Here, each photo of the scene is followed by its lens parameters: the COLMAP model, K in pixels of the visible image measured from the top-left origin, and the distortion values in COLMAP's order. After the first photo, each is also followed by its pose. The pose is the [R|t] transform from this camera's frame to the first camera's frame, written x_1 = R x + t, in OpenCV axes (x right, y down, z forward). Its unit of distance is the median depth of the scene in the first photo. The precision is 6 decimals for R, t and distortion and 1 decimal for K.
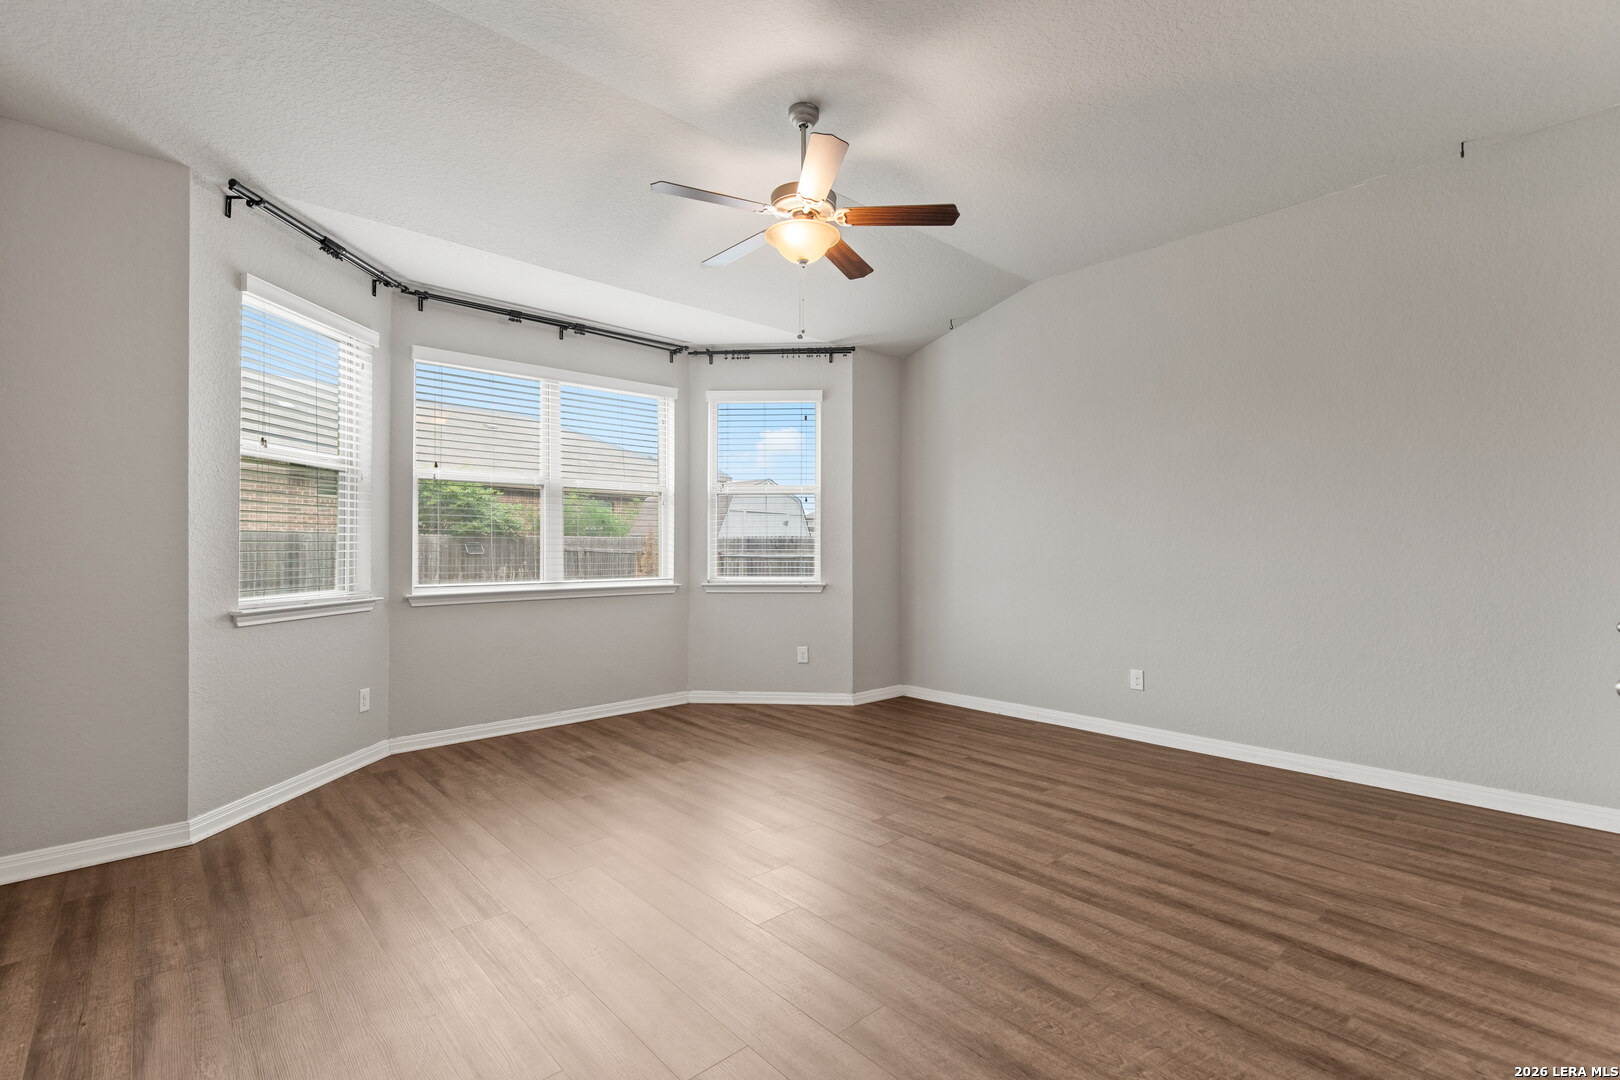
lens RADIAL K [[730.6, 0, 819.6], [0, 730.6, 545.5], [0, 0, 1]] dist [0.009017, -0.001289]
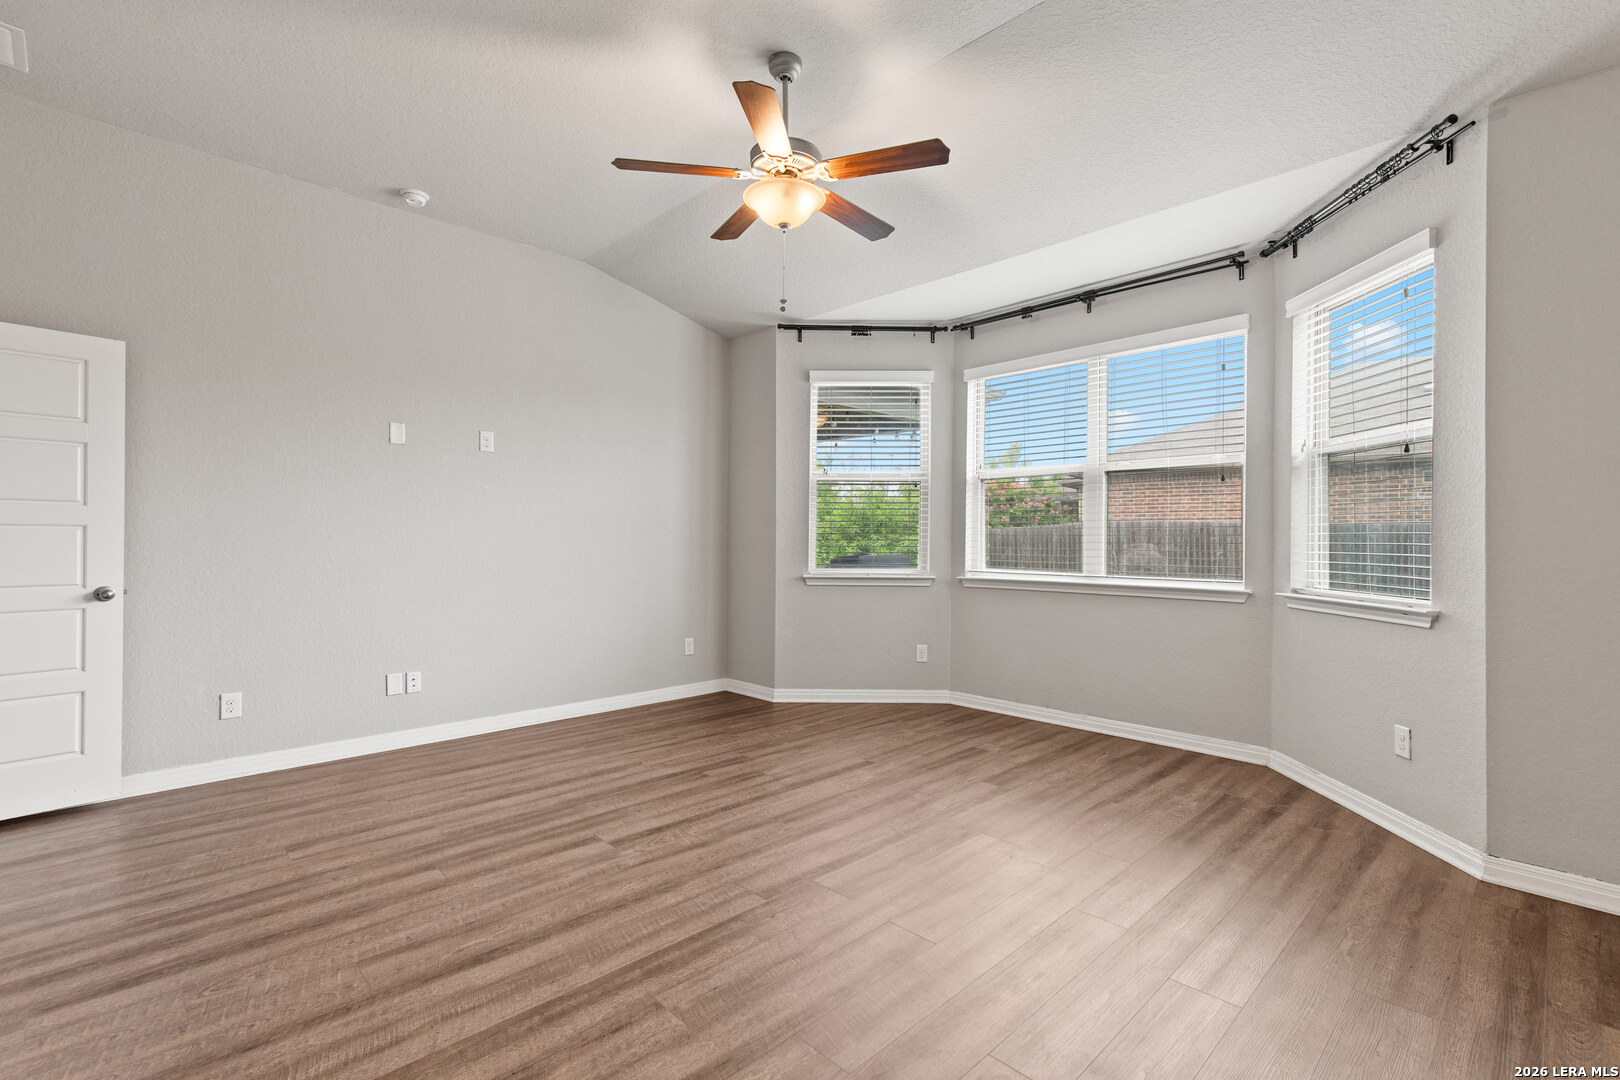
lens RADIAL K [[730.6, 0, 816.3], [0, 730.6, 535.1], [0, 0, 1]] dist [0.009017, -0.001289]
pose [[0.031550, -0.003810, -0.999495, 0.576832], [-0.001506, 0.999991, -0.003859, 0.003036], [0.999501, 0.001627, 0.031544, 0.649587]]
